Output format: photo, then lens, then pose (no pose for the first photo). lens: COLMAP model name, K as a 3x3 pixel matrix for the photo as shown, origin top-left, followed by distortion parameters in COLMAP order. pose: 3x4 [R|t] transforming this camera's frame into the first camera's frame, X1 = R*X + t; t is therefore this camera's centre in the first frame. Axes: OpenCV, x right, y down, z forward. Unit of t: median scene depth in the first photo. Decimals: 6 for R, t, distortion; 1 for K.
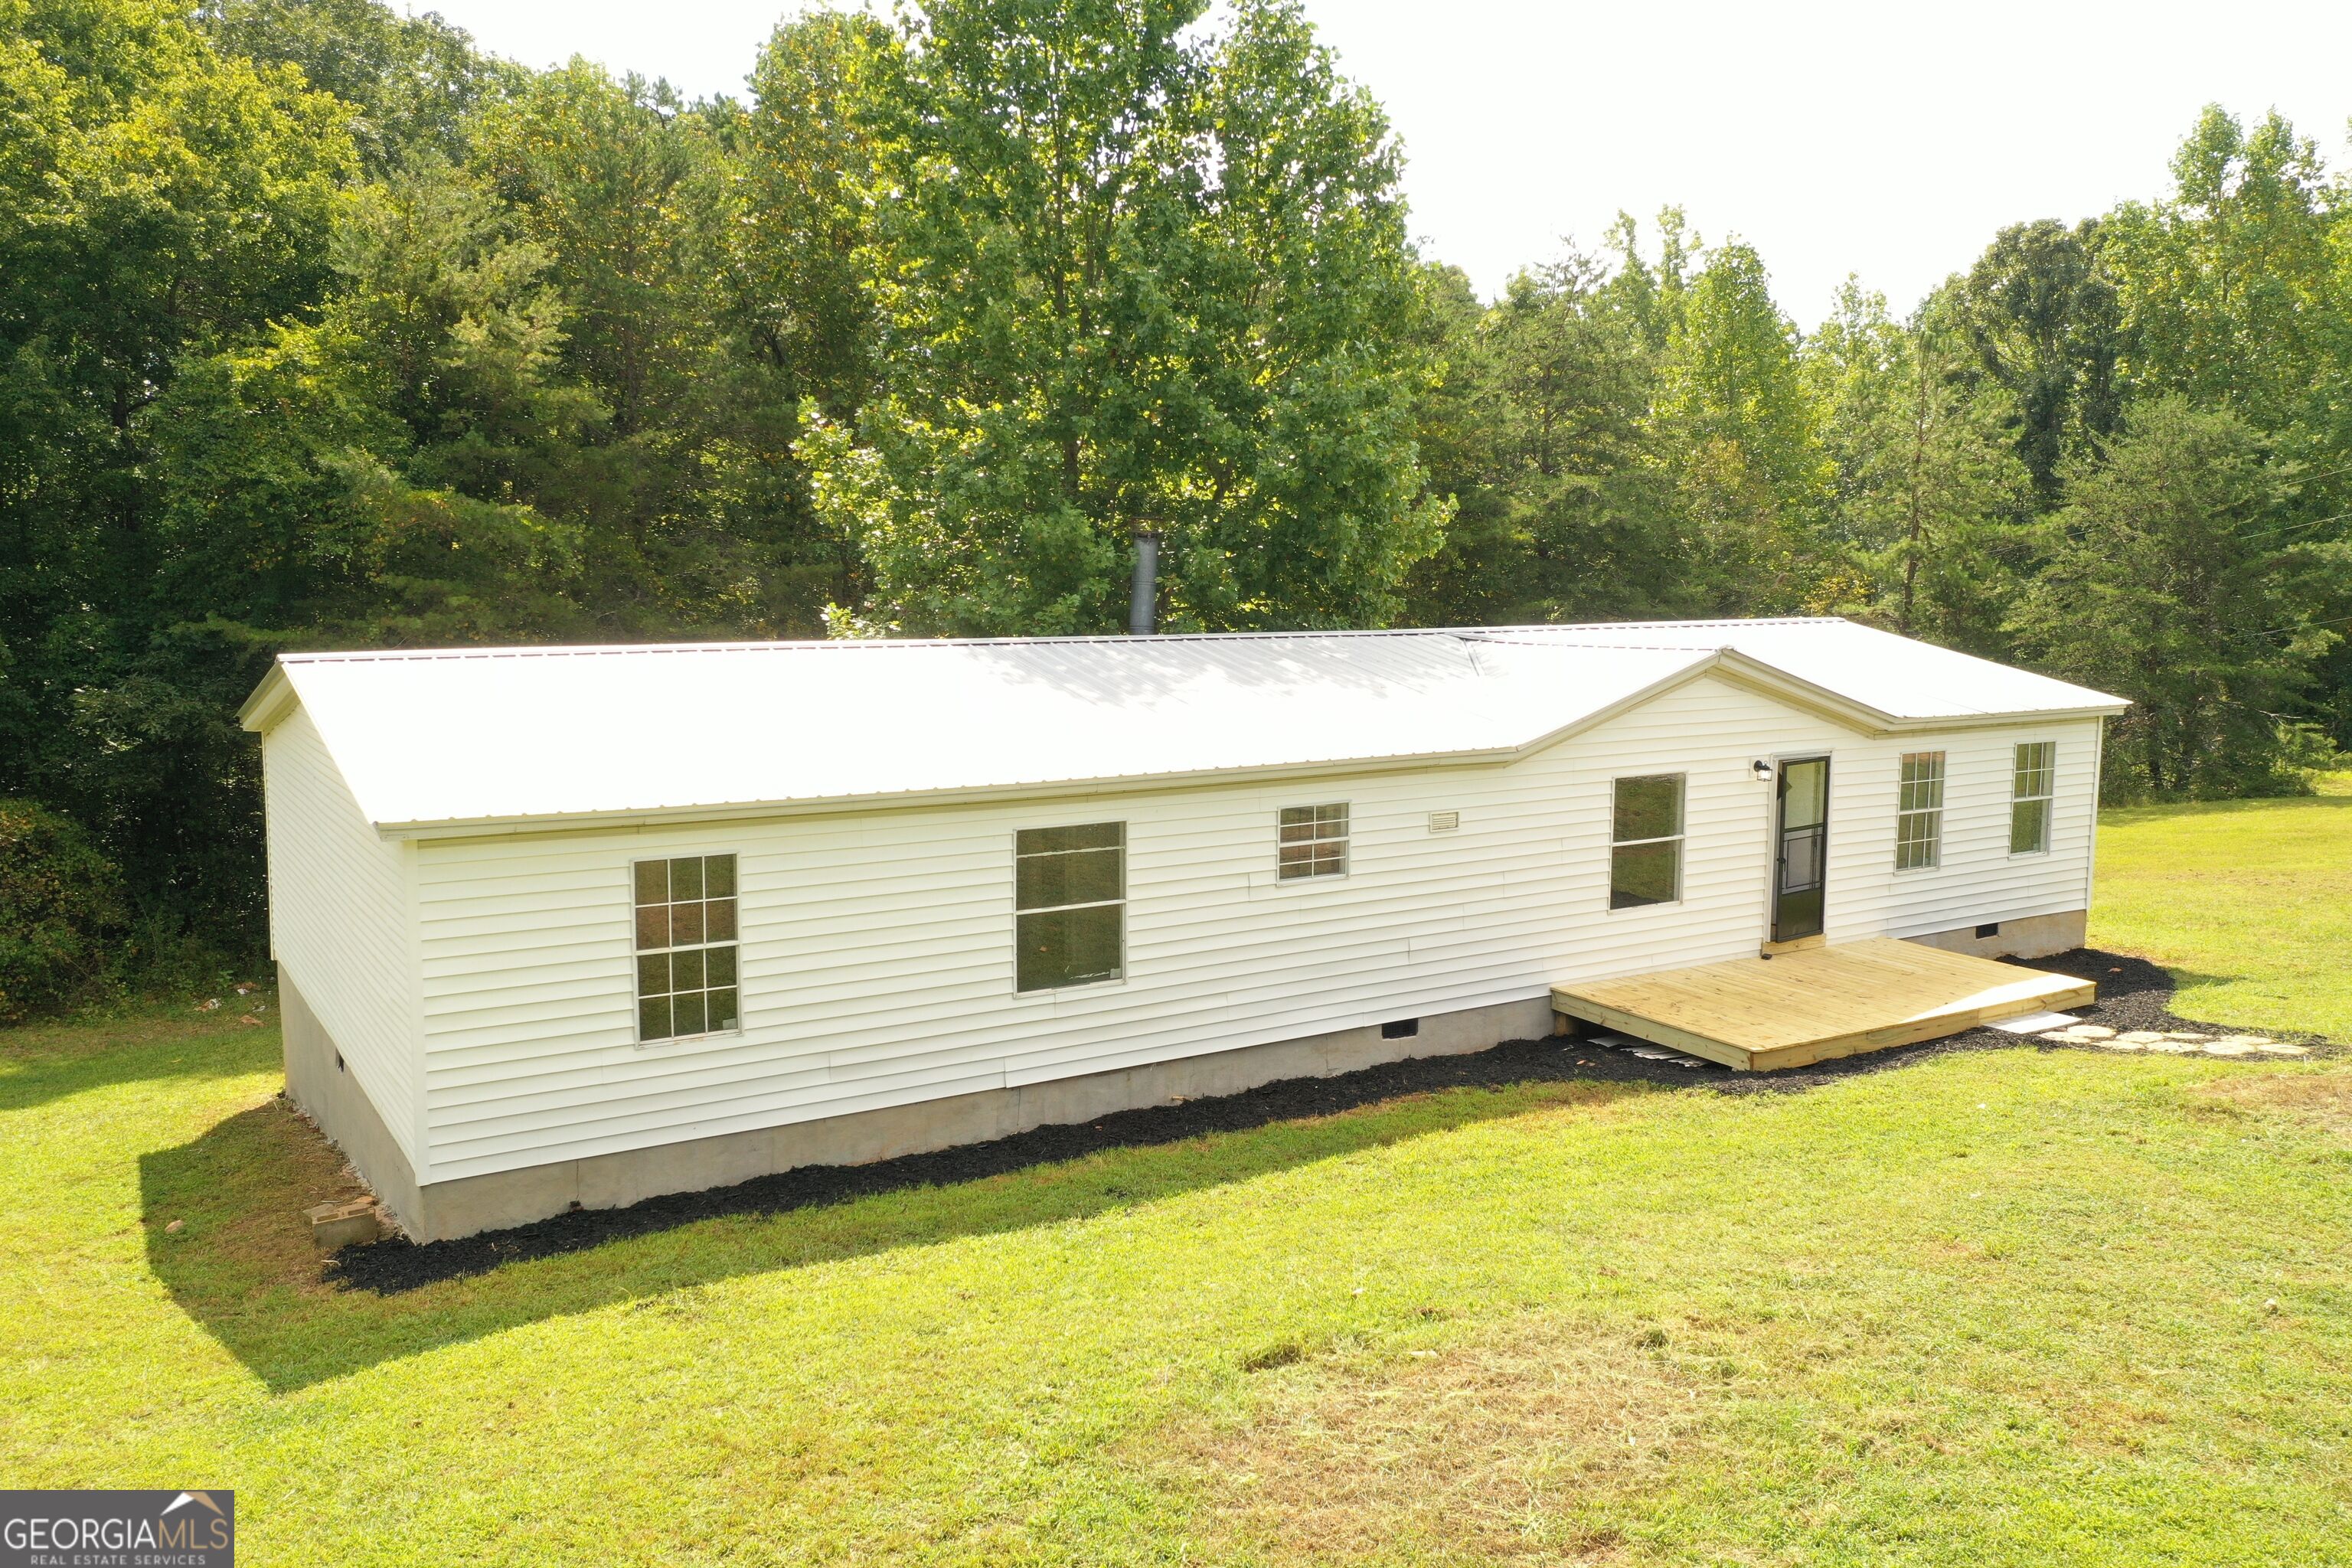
lens RADIAL K [[1864.8, 0, 1179.3], [0, 1864.8, 786.7], [0, 0, 1]] dist [0.014152, -0.014155]
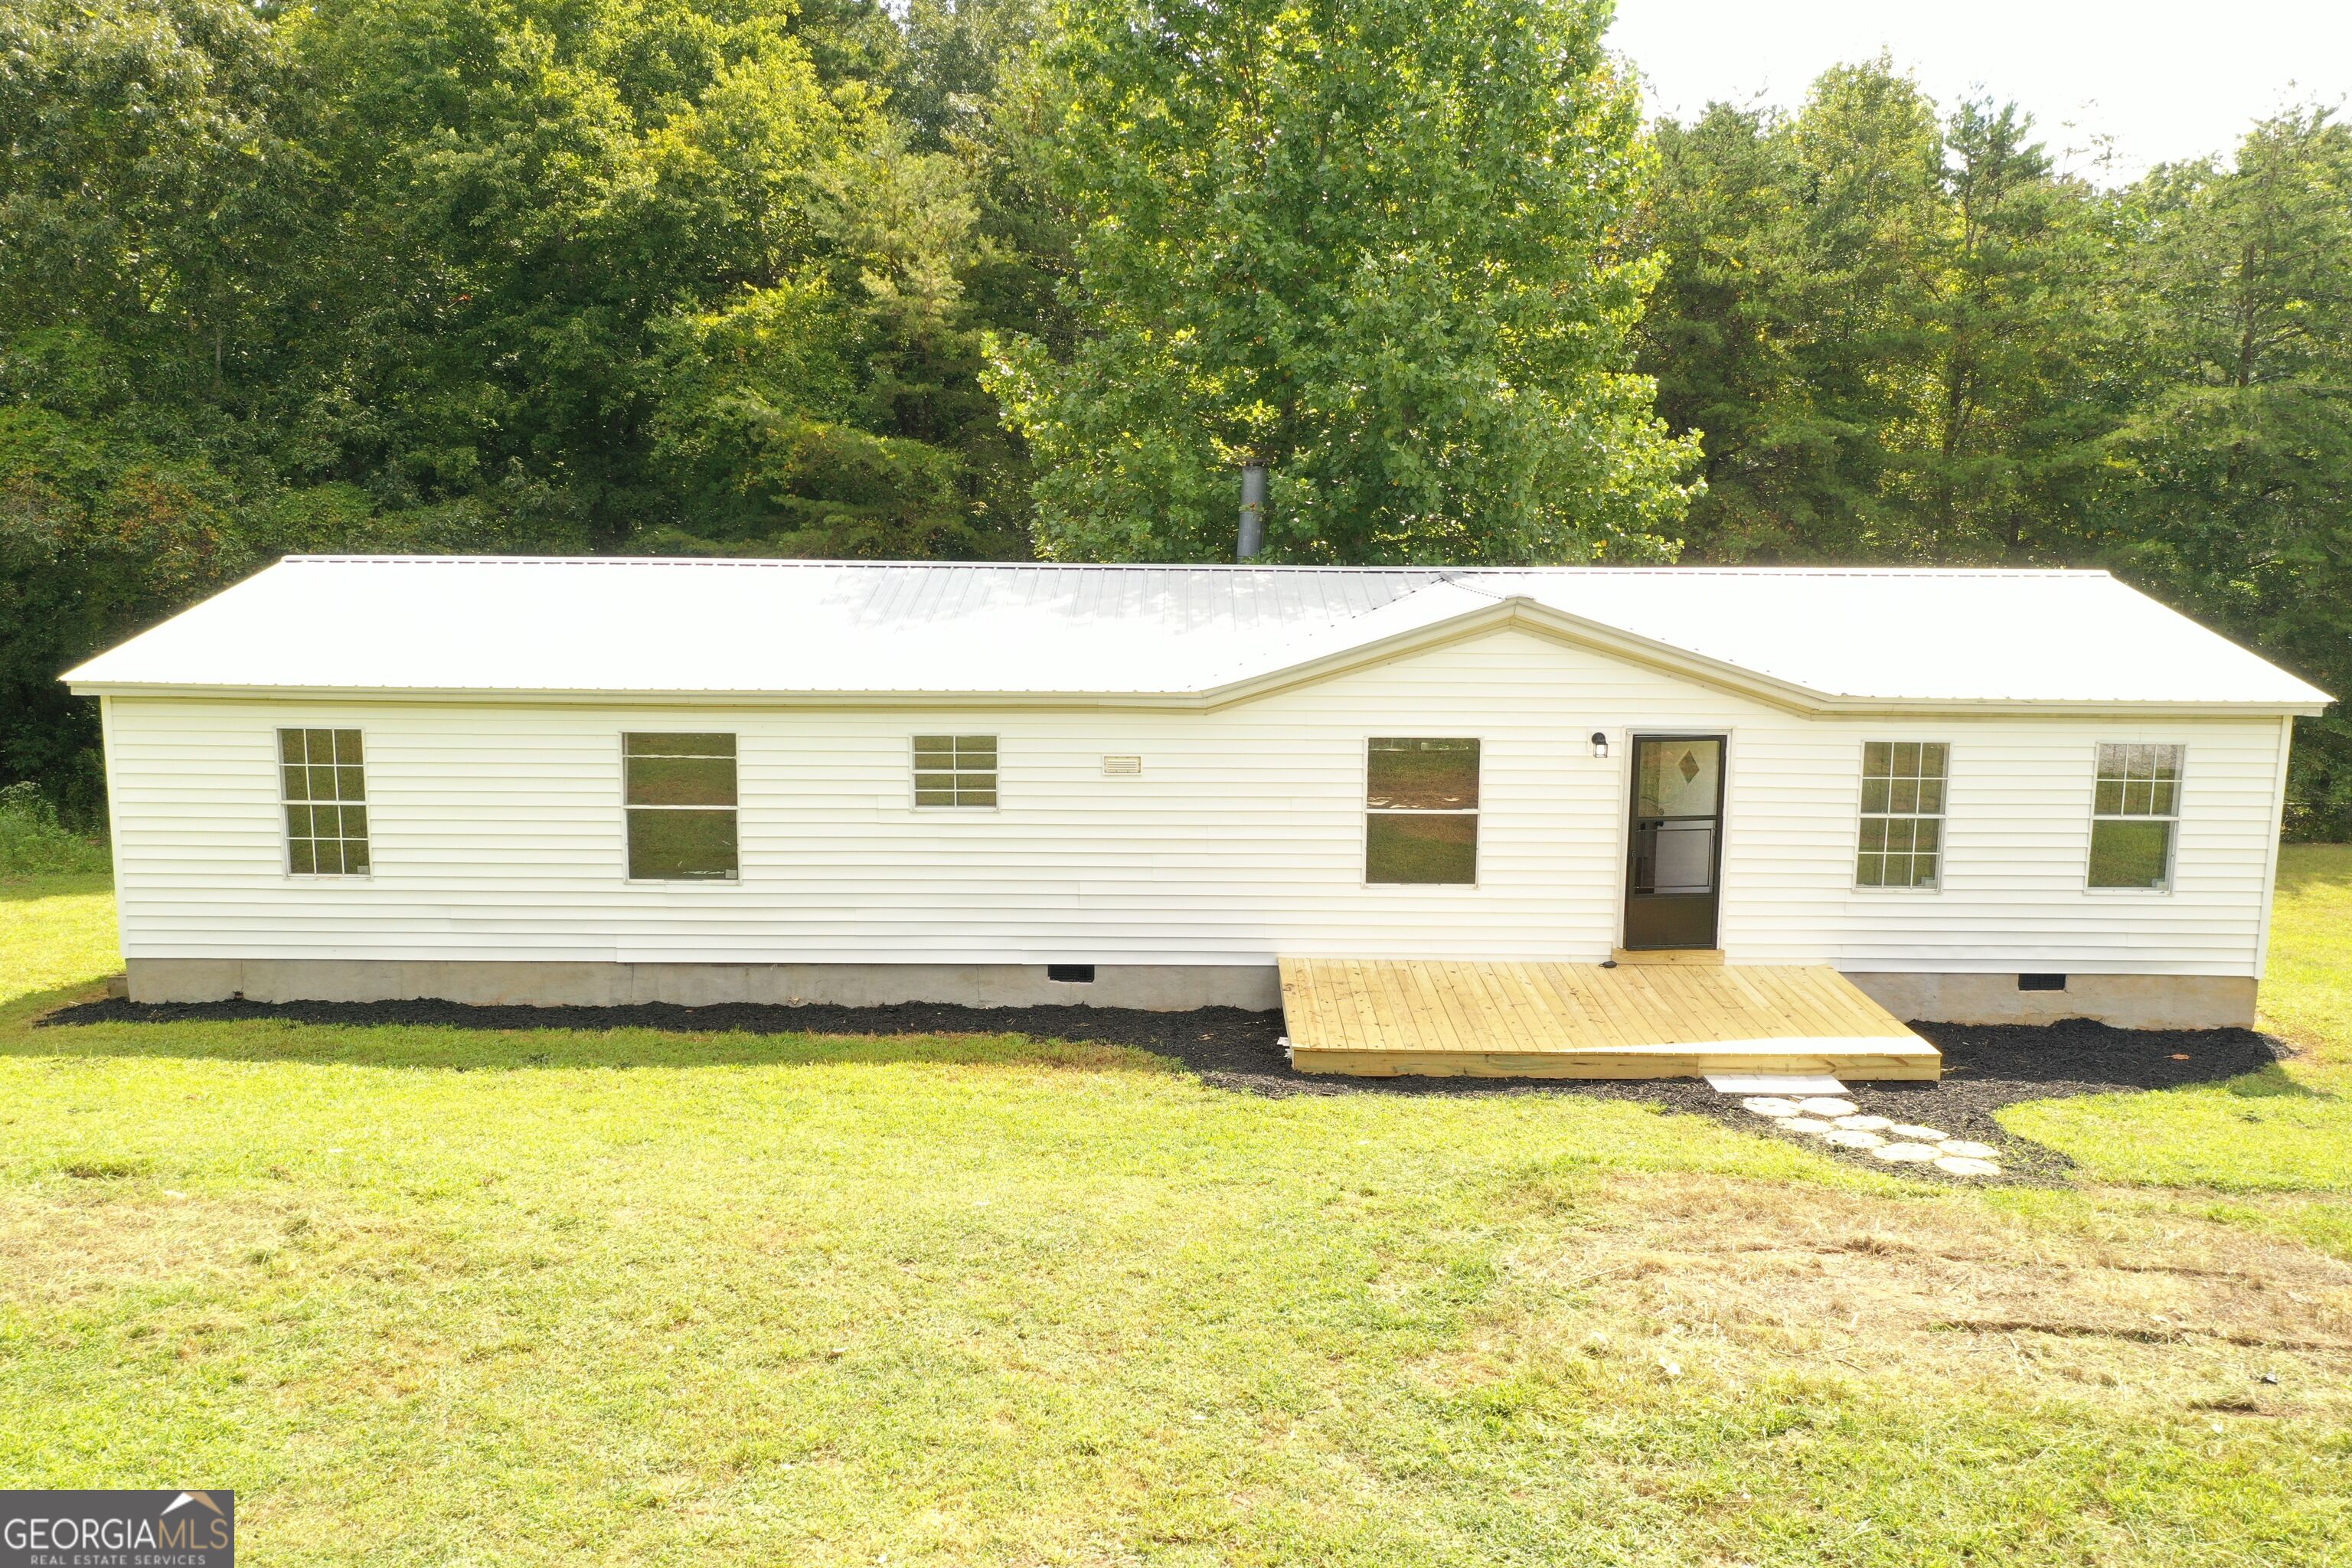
lens RADIAL K [[1864.8, 0, 1172.7], [0, 1864.8, 778.1], [0, 0, 1]] dist [0.014152, -0.014155]
pose [[0.844281, 0.090217, -0.528252, 0.703775], [-0.071857, 0.995884, 0.055235, -0.030912], [0.531061, -0.008676, 0.847289, 0.211597]]
